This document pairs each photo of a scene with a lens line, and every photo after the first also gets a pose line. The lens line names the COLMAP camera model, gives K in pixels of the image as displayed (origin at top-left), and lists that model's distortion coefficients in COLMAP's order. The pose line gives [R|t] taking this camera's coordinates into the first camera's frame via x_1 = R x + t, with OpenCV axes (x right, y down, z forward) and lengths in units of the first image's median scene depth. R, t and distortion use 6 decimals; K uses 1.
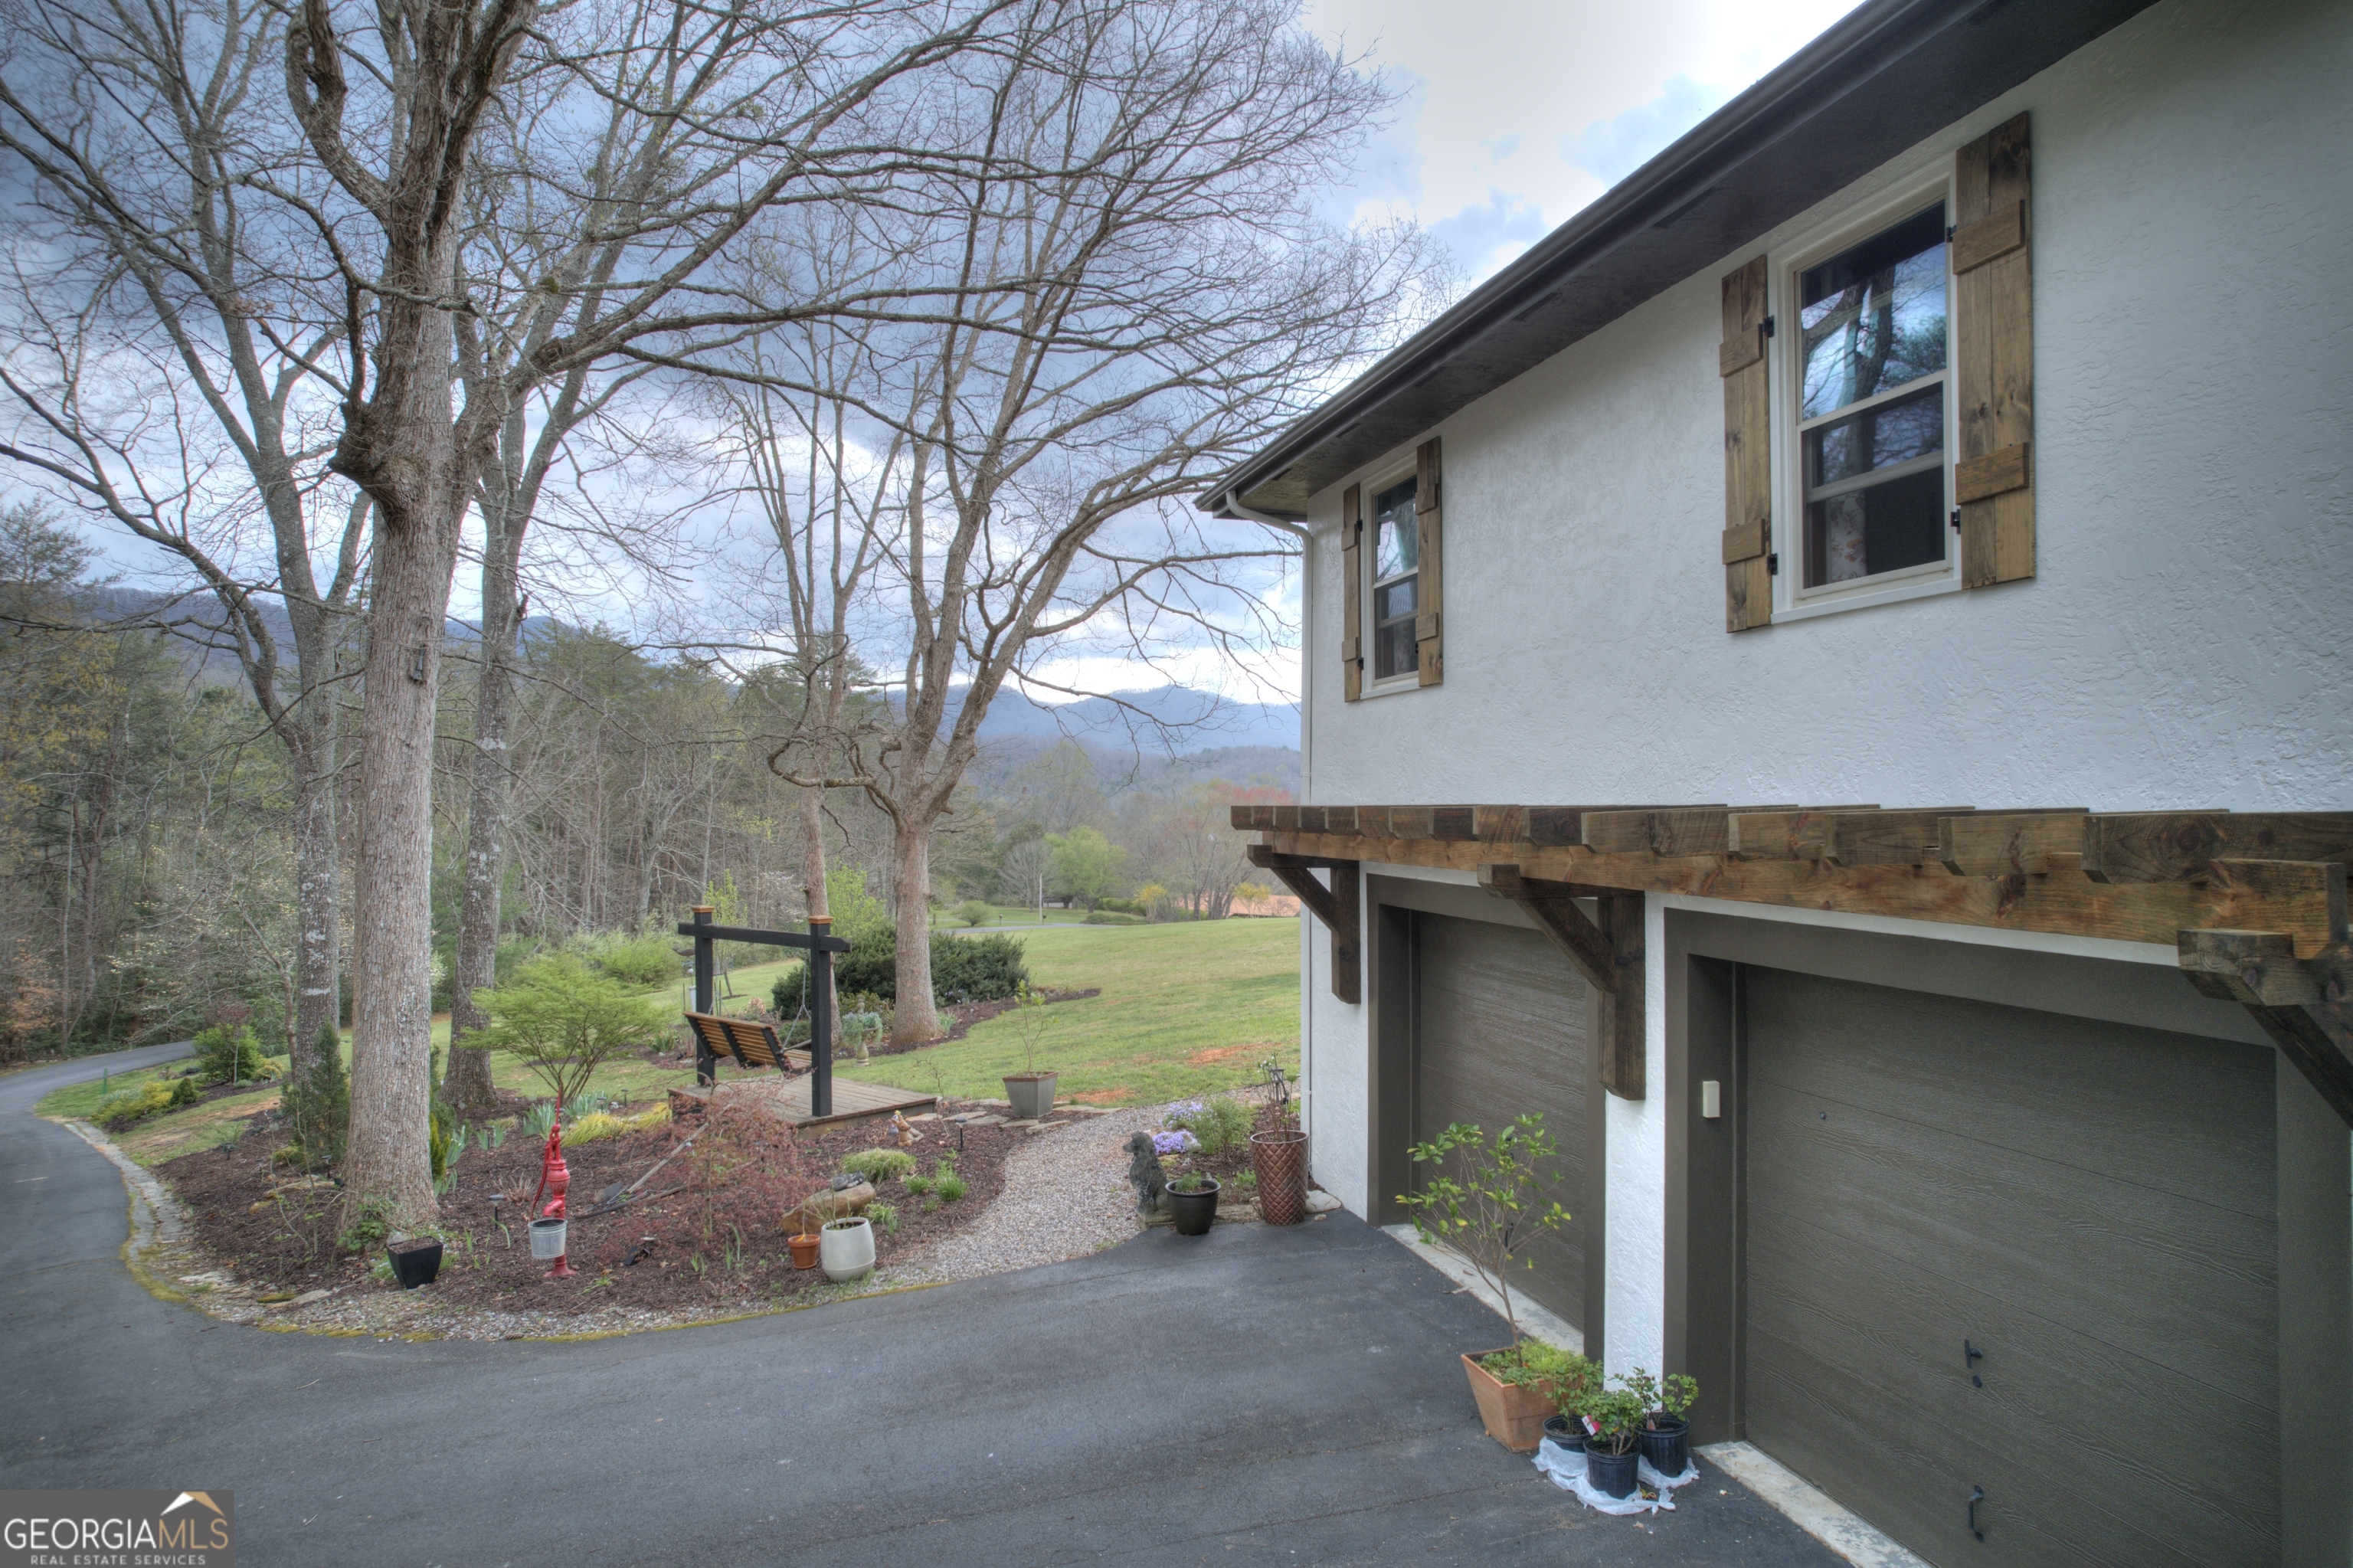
lens RADIAL K [[1496.1, 0, 1171.3], [0, 1496.1, 779.3], [0, 0, 1]] dist [-0.057845, 0.054103]
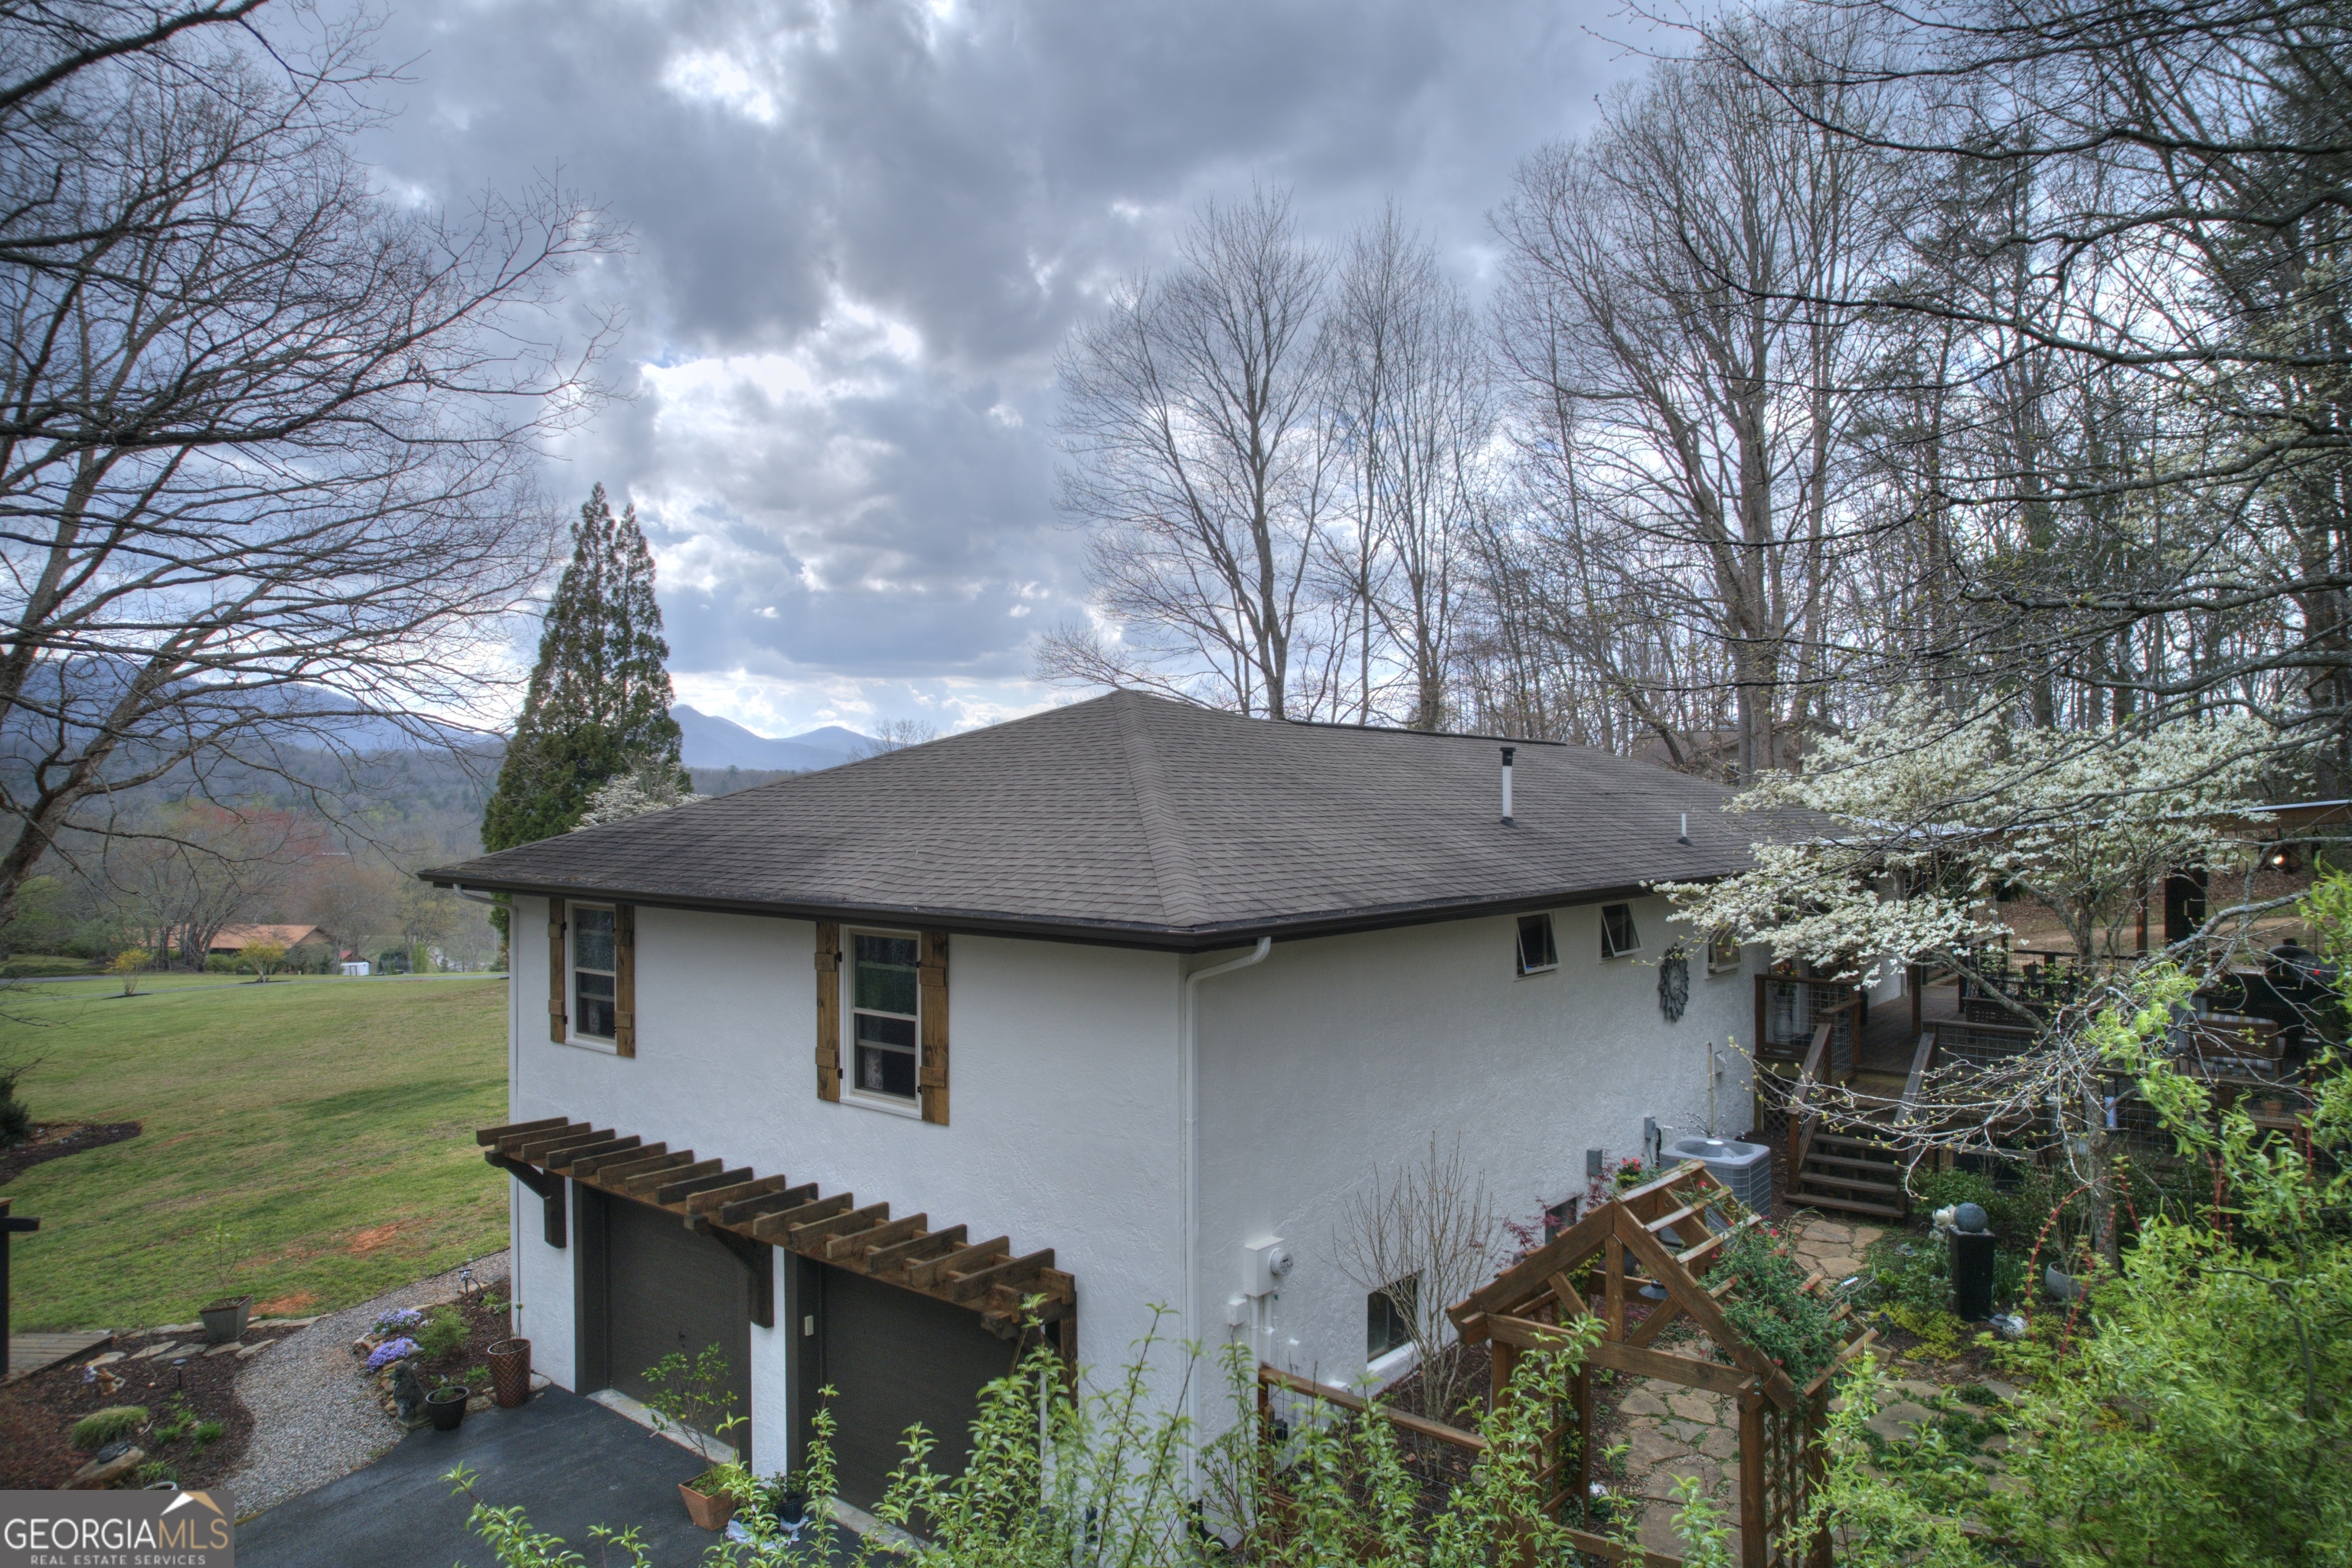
lens RADIAL K [[1495.4, 0, 1181.1], [0, 1495.4, 790.7], [0, 0, 1]] dist [-0.057845, 0.054103]
pose [[0.801162, -0.001077, 0.598447, -0.293502], [-0.011463, 0.999787, 0.017145, -0.375594], [-0.598338, -0.020596, 0.800979, -0.605089]]
